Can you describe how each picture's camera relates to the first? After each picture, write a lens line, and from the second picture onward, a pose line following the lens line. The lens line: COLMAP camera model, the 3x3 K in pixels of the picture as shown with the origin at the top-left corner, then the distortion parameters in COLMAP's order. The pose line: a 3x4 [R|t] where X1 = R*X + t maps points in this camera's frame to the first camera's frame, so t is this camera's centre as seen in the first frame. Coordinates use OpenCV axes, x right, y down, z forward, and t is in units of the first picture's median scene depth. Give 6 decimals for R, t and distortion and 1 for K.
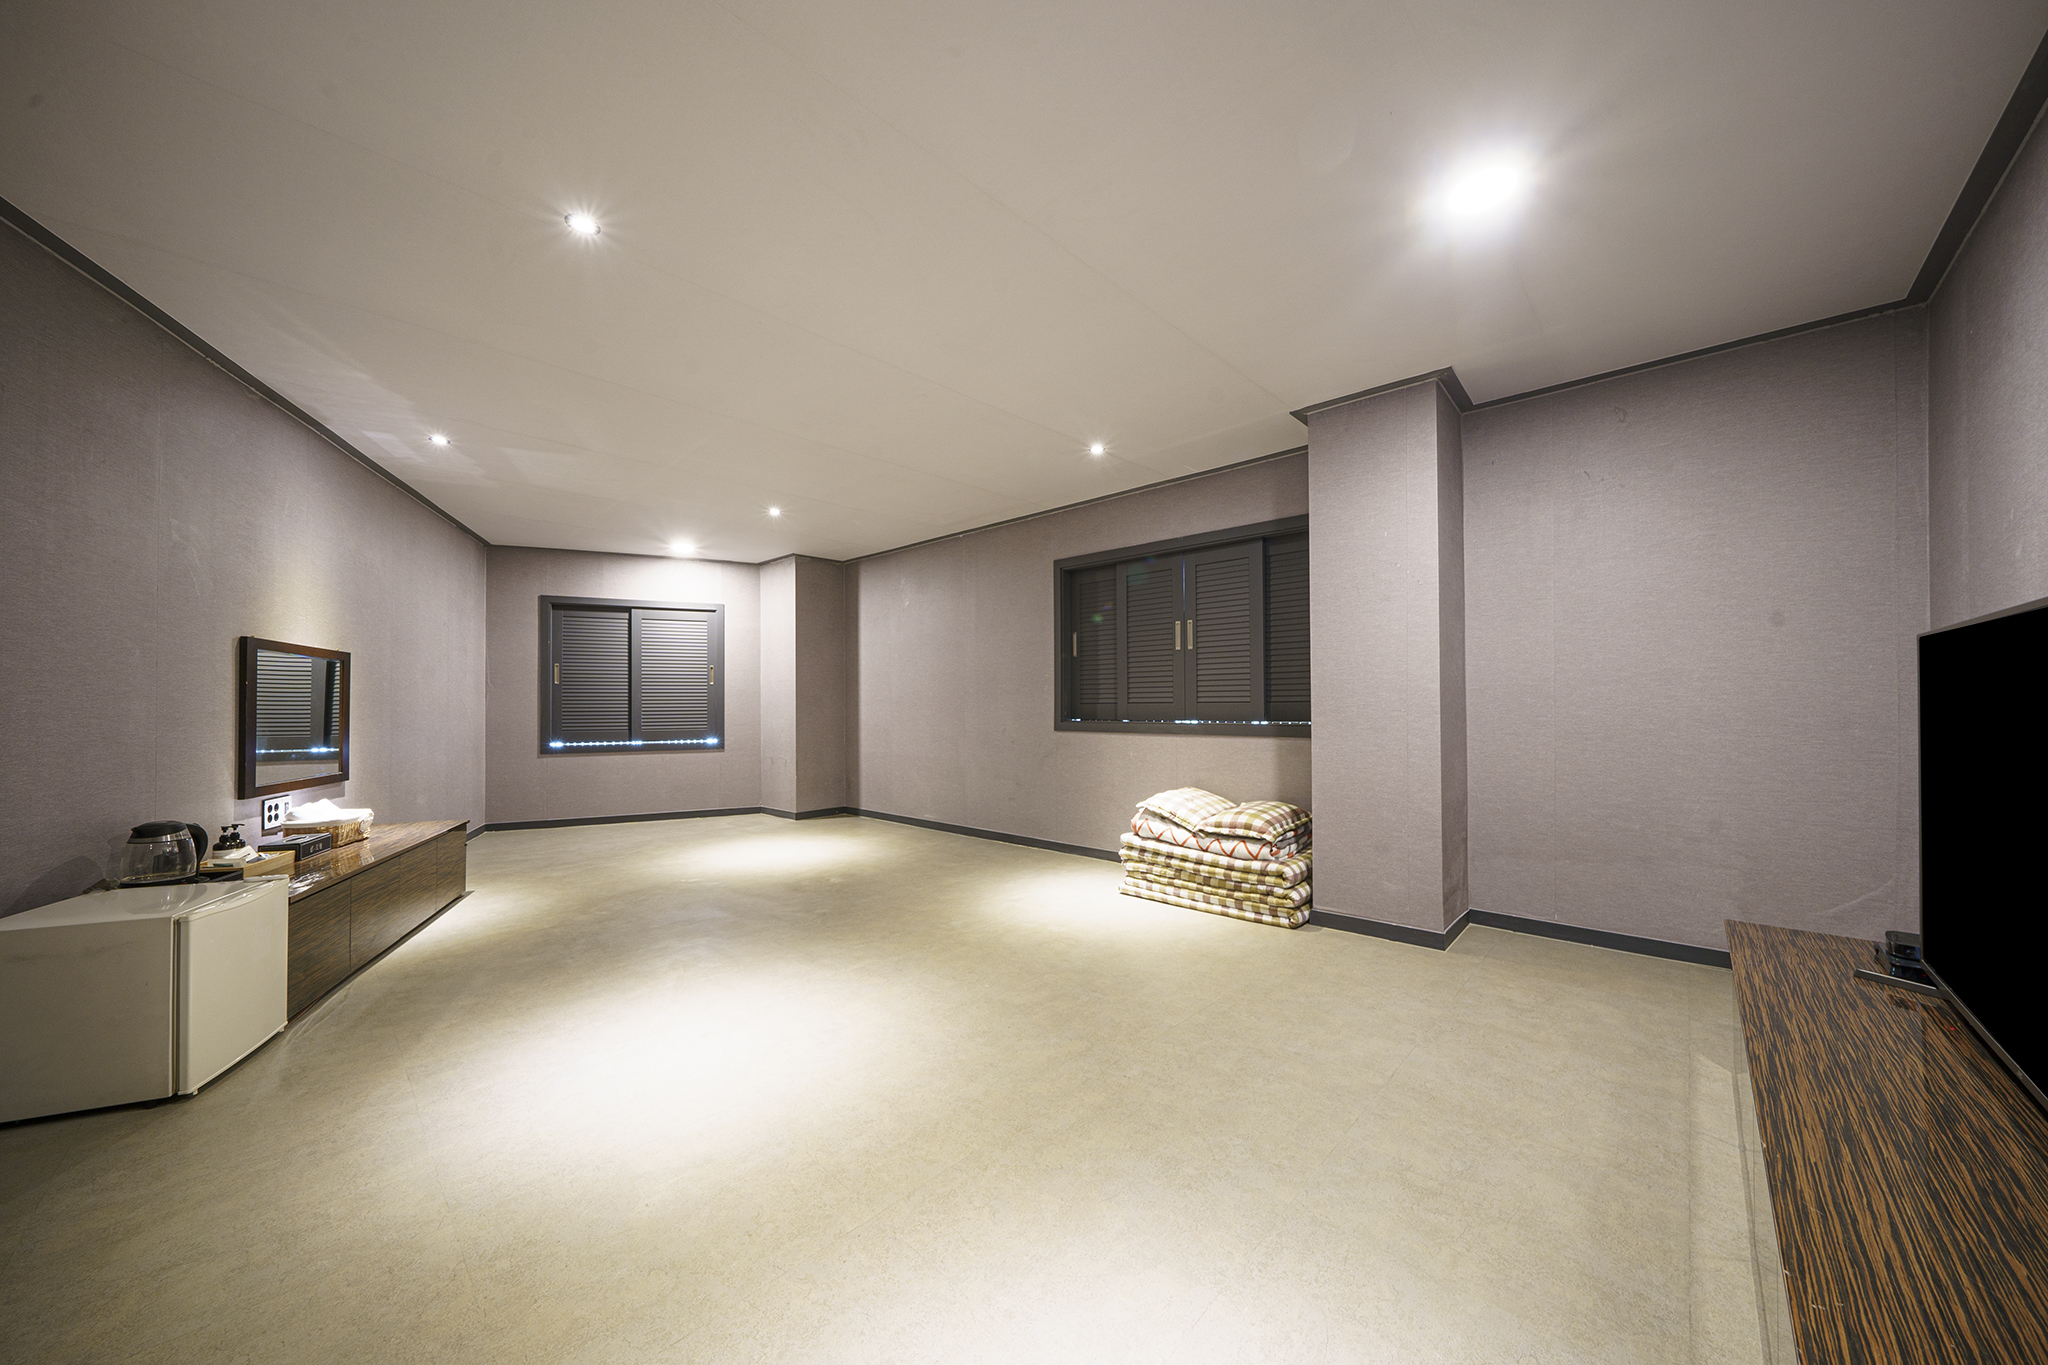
lens RADIAL K [[701.6, 0, 1019.3], [0, 701.6, 694.0], [0, 0, 1]] dist [-0.005576, 0.000199]
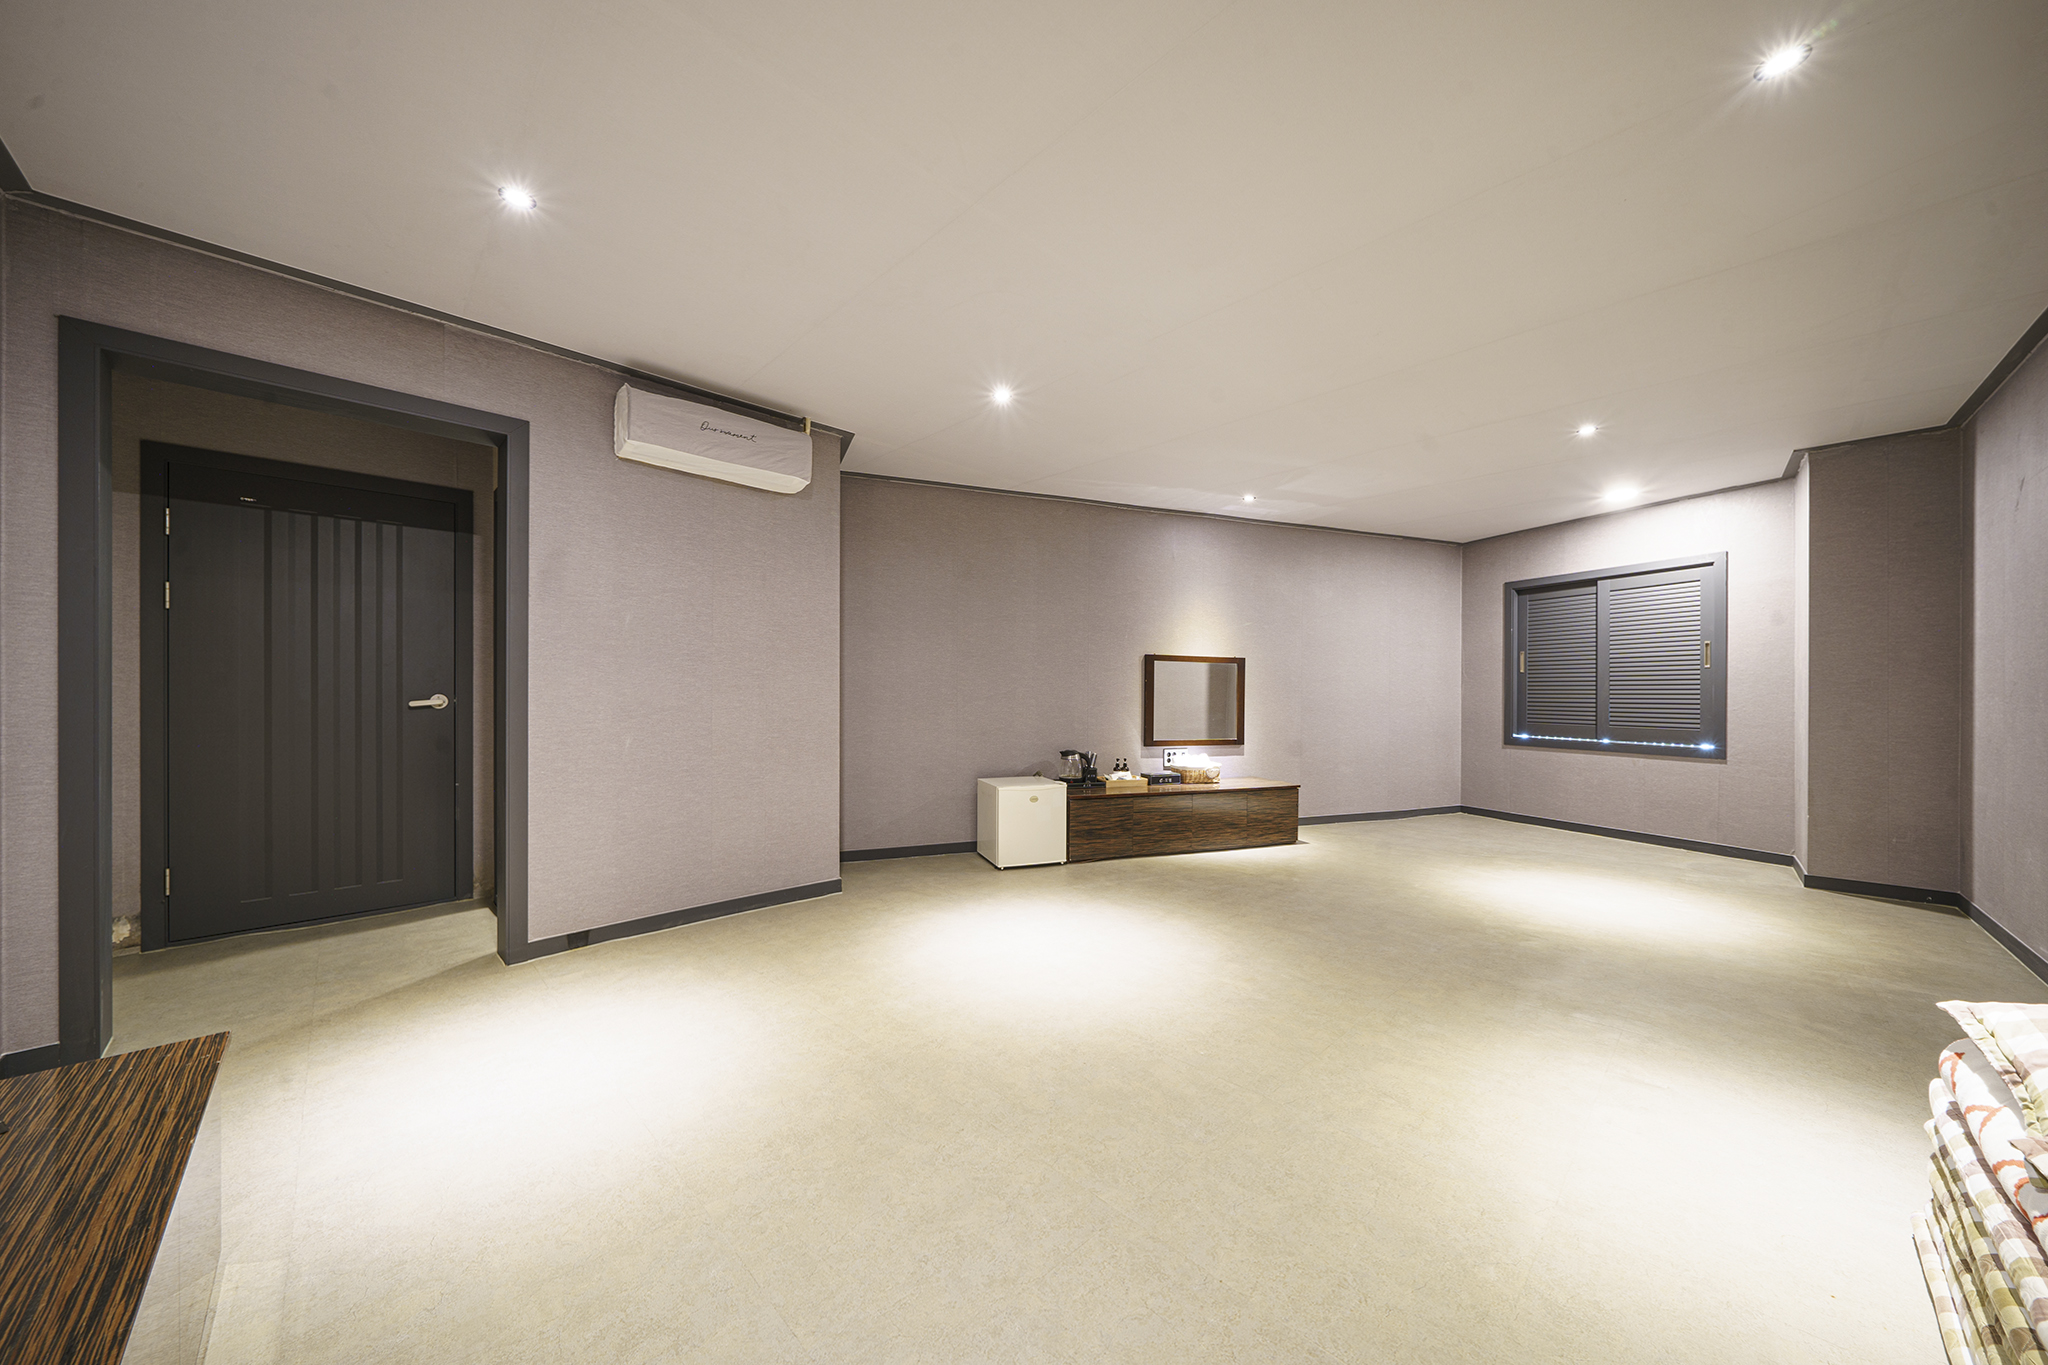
lens RADIAL K [[701.6, 0, 1019.3], [0, 701.6, 694.0], [0, 0, 1]] dist [-0.005576, 0.000199]
pose [[-0.035734, 0.006313, -0.999341, 0.526446], [0.010220, 0.999930, 0.005951, 0.003399], [0.999309, -0.010001, -0.035796, 0.580619]]
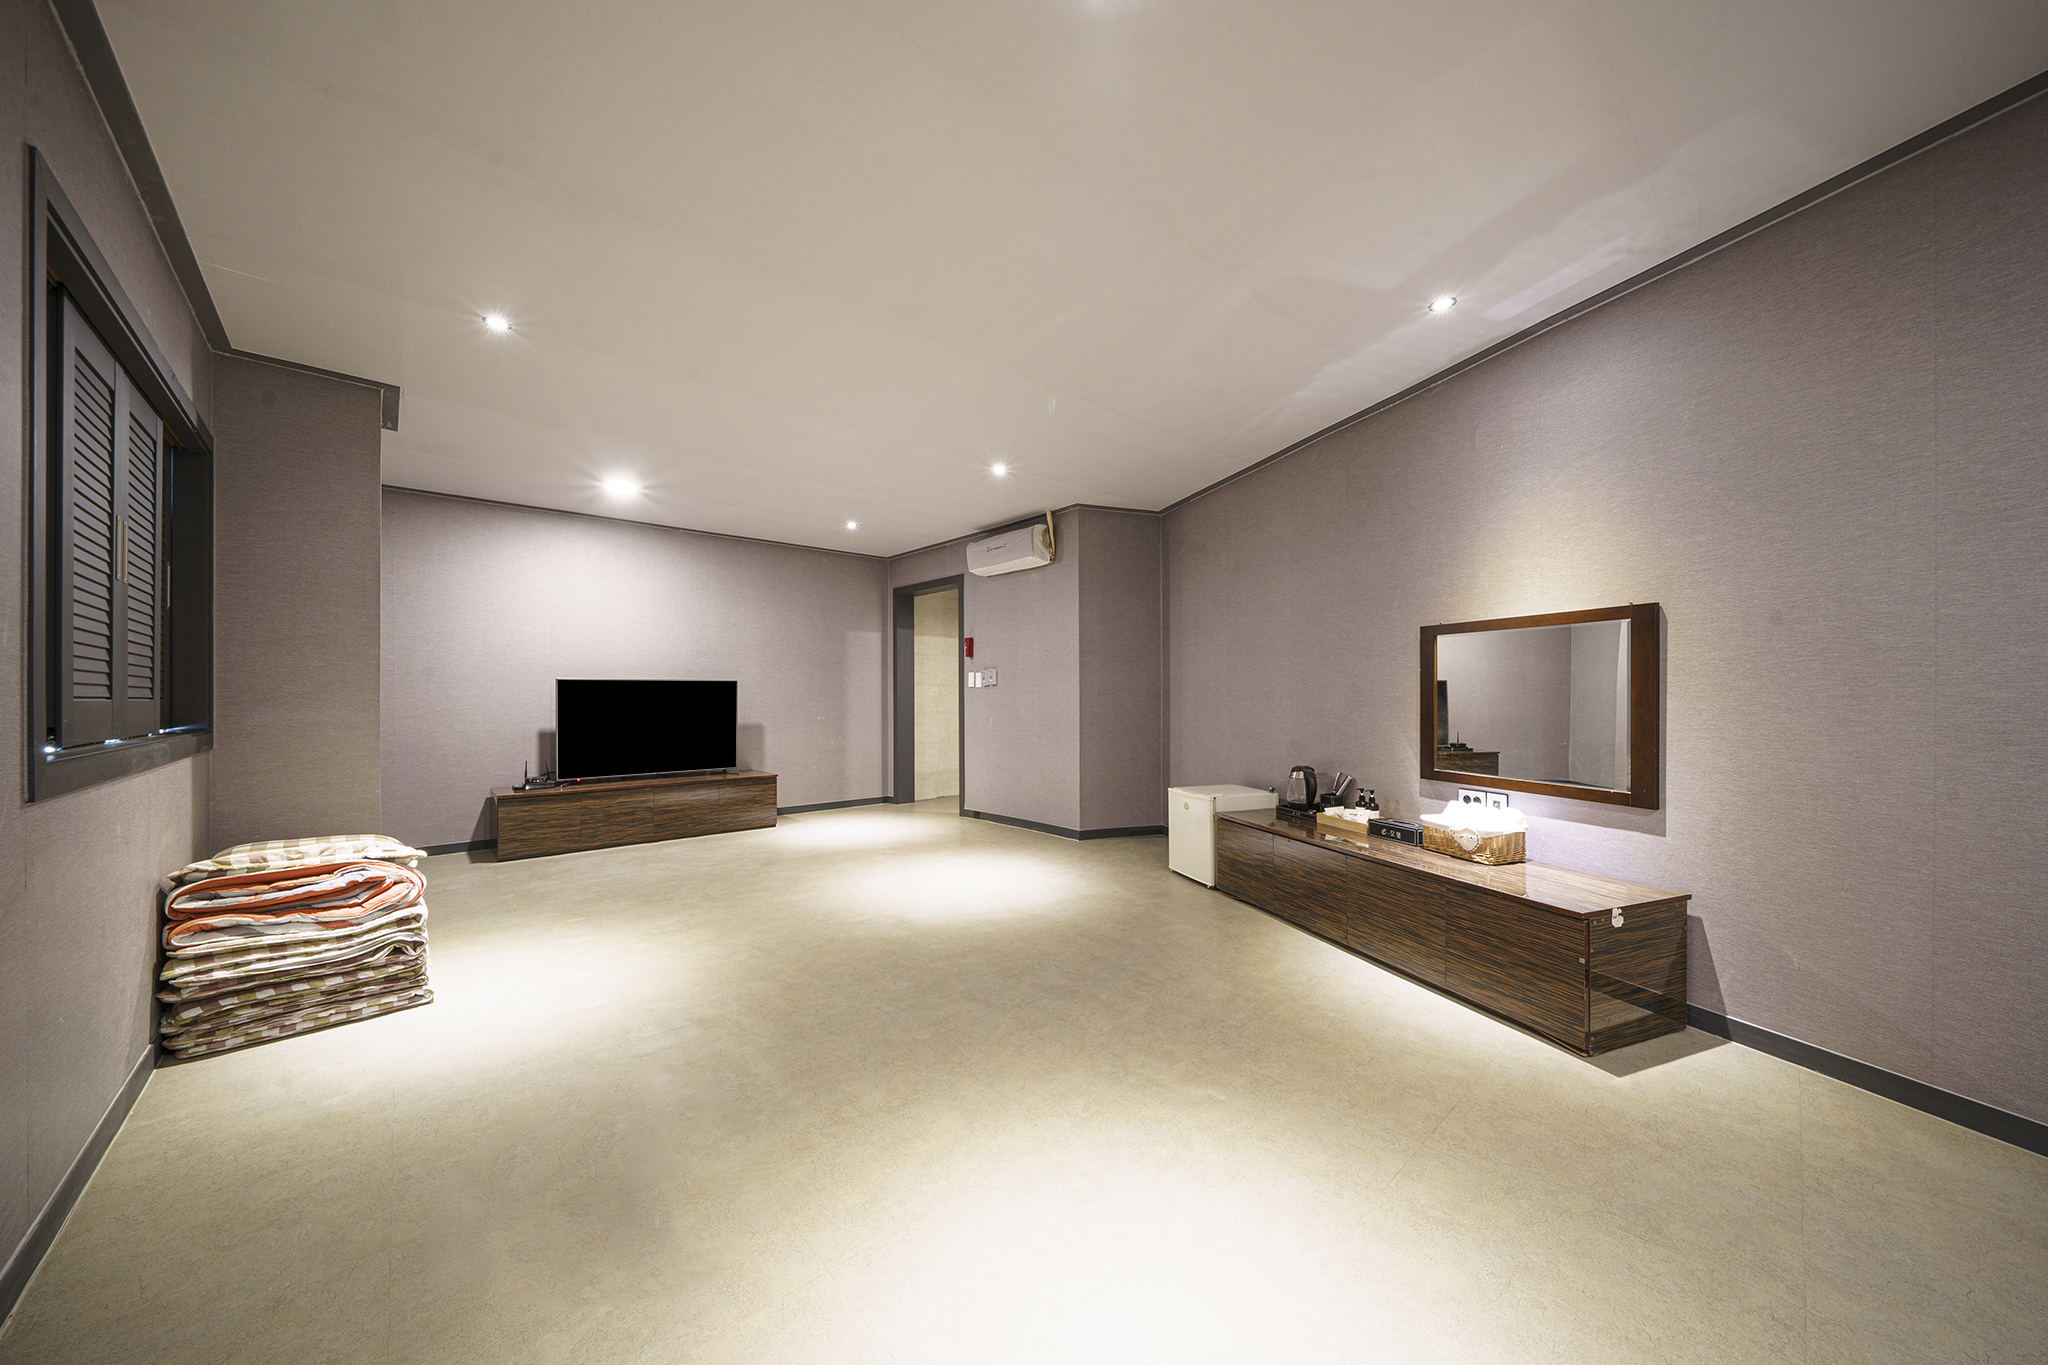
lens RADIAL K [[693.3, 0, 1026.9], [0, 693.3, 696.1], [0, 0, 1]] dist [0.000027, 0.000059]
pose [[-0.997590, 0.011551, 0.068420, -0.448089], [0.010590, 0.999840, -0.014387, 0.025886], [-0.068575, -0.013628, -0.997553, 1.640191]]
